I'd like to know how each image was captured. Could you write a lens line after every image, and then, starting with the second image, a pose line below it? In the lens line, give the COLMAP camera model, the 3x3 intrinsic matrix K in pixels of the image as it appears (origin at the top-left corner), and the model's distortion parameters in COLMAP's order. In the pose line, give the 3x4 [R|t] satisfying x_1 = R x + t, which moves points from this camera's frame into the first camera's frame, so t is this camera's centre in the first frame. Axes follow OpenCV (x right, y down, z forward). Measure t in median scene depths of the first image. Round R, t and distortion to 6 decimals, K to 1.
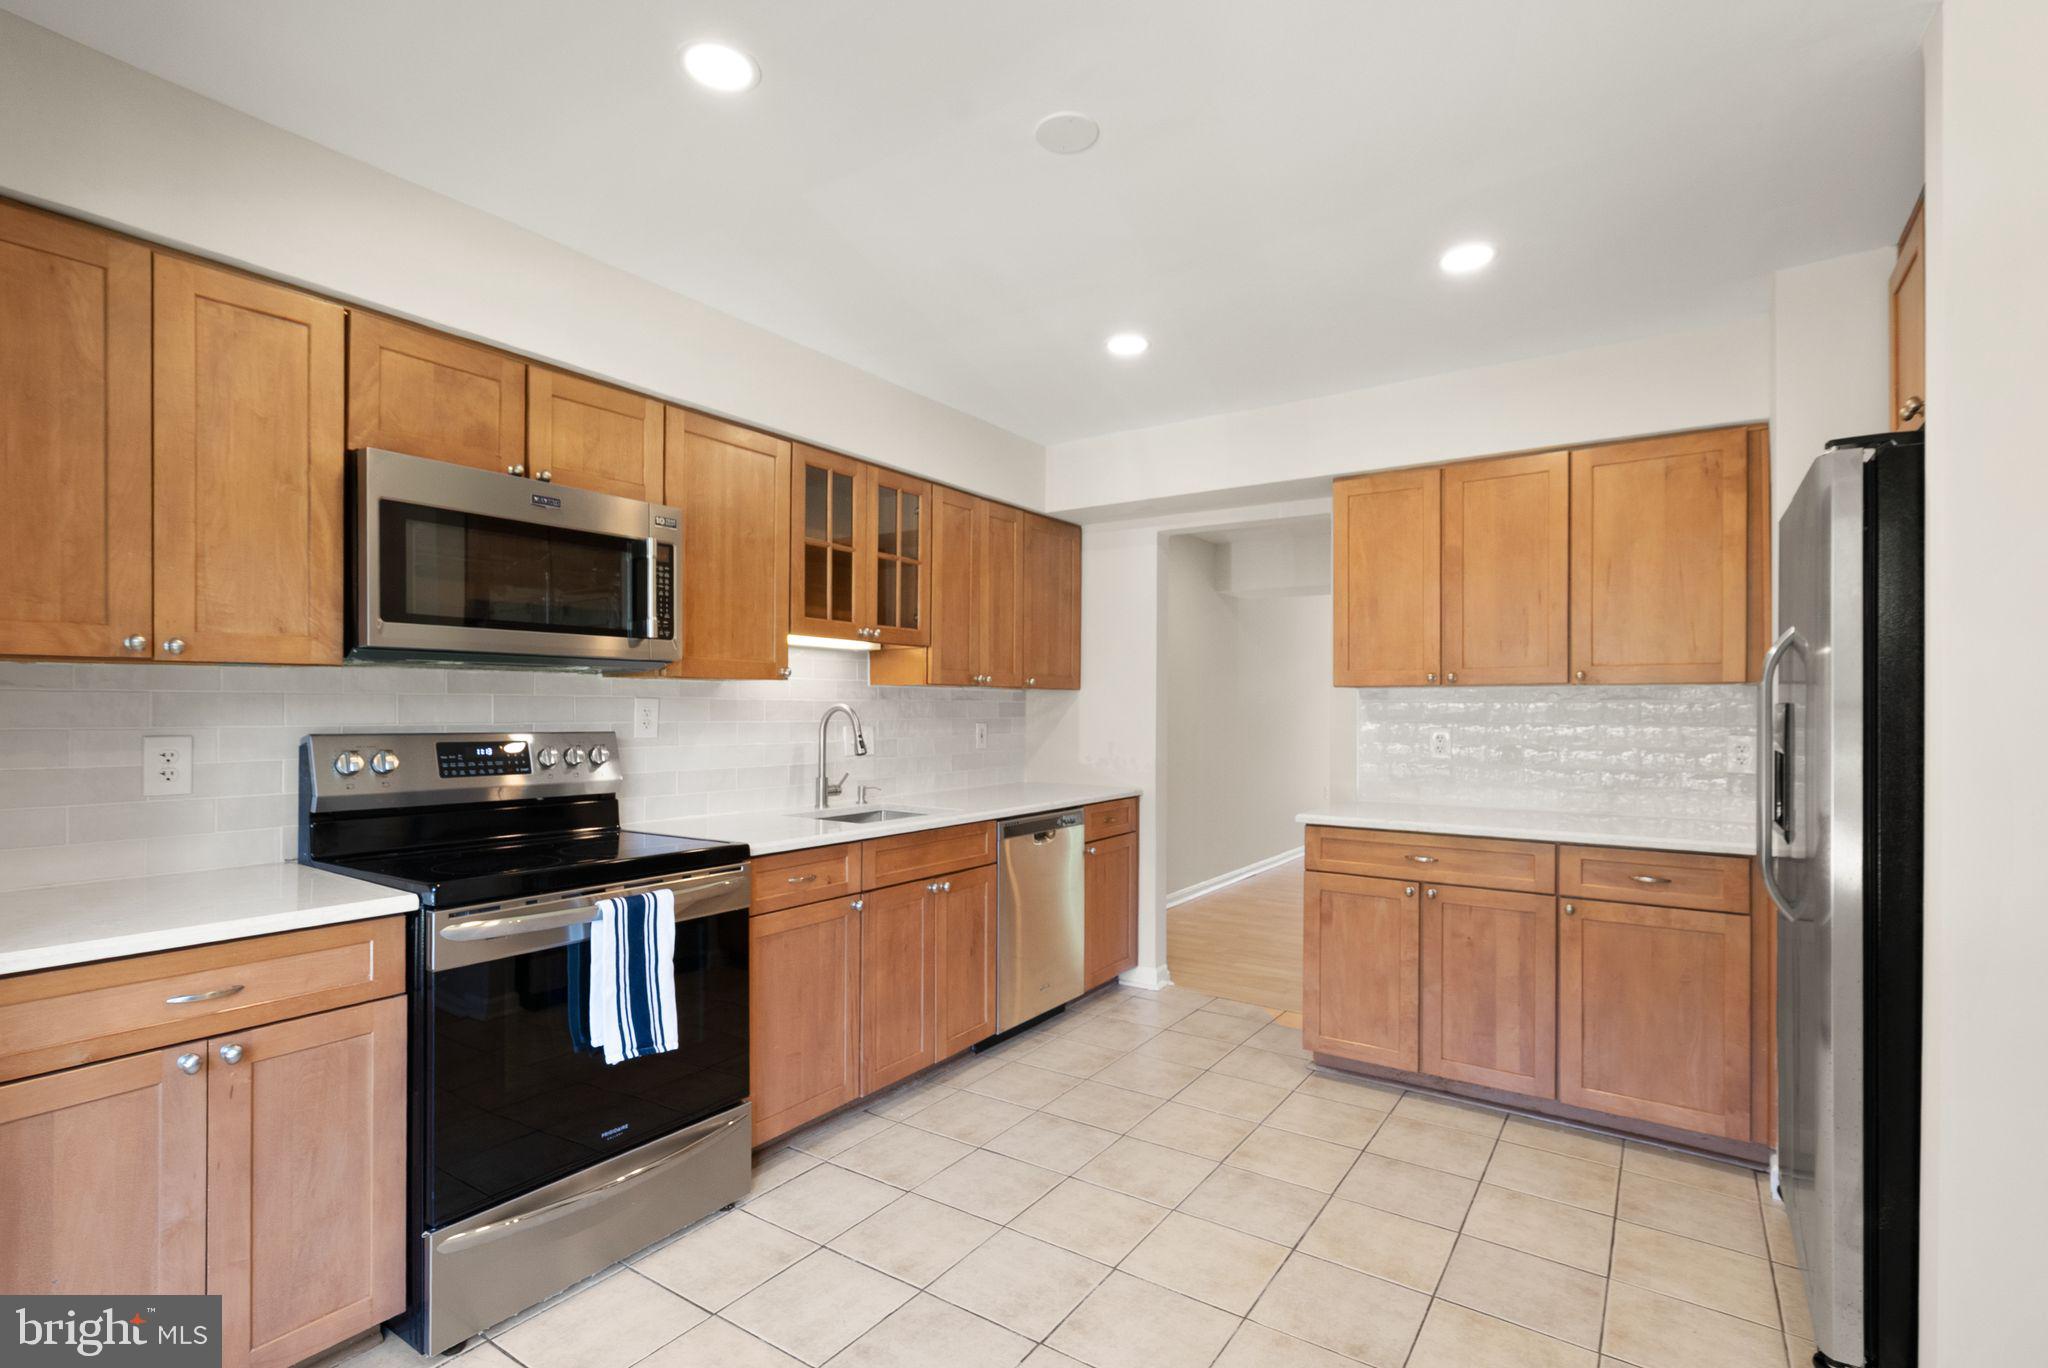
lens RADIAL K [[968.3, 0, 1012.4], [0, 968.3, 711.3], [0, 0, 1]] dist [-0.004644, 0.004007]
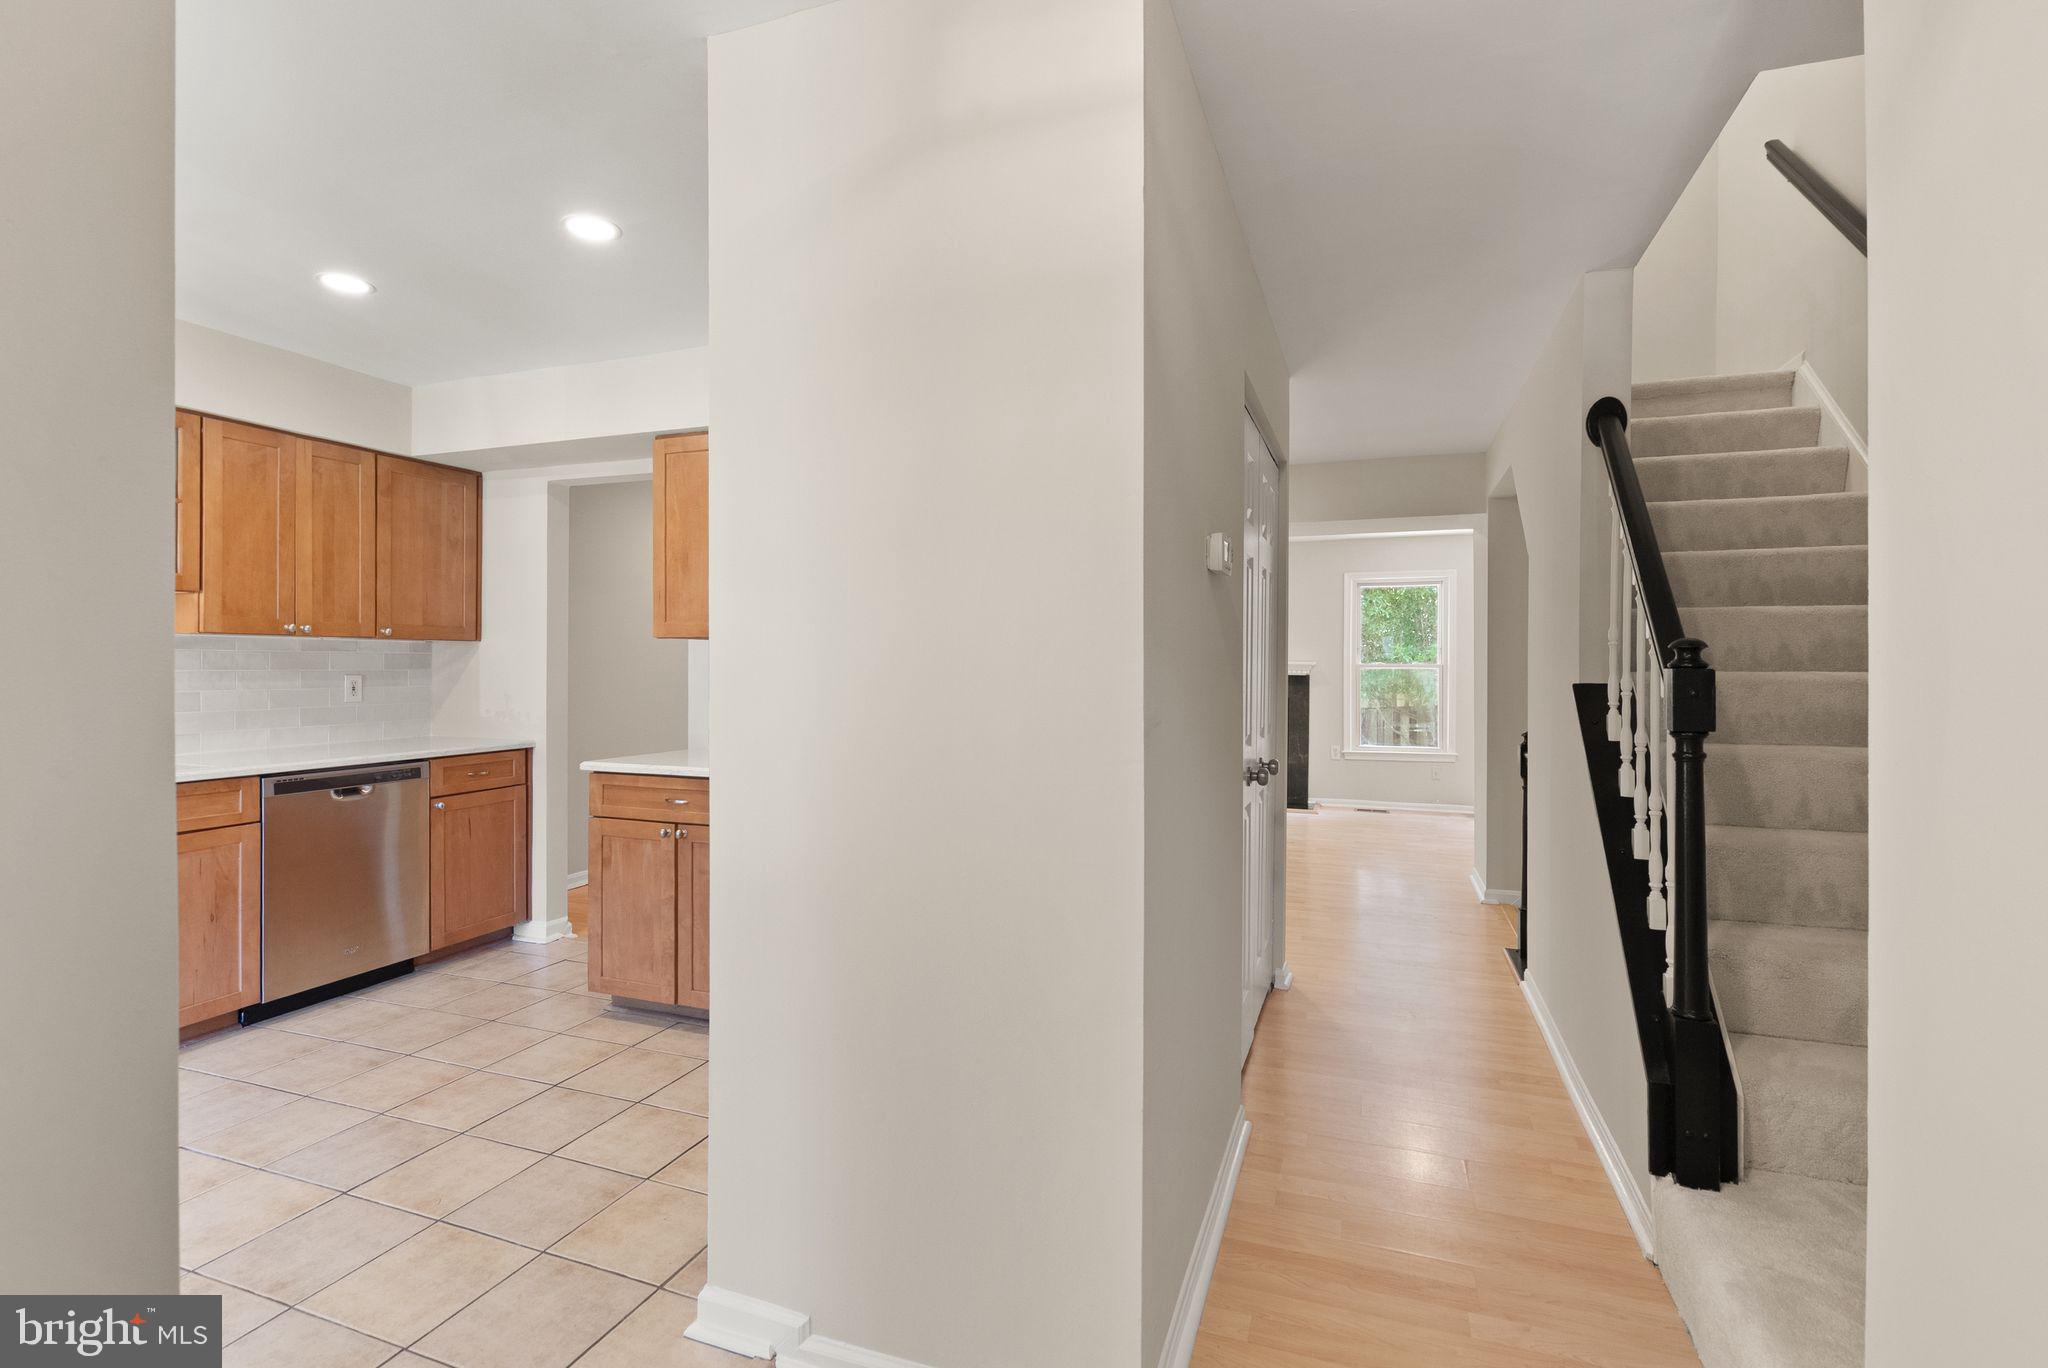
lens RADIAL K [[968.3, 0, 1035.5], [0, 968.3, 664.0], [0, 0, 1]] dist [-0.004644, 0.004007]
pose [[0.969193, -0.001110, 0.246300, 0.551411], [0.001780, 0.999995, -0.002497, 0.006954], [-0.246296, 0.002859, 0.969191, -0.116792]]
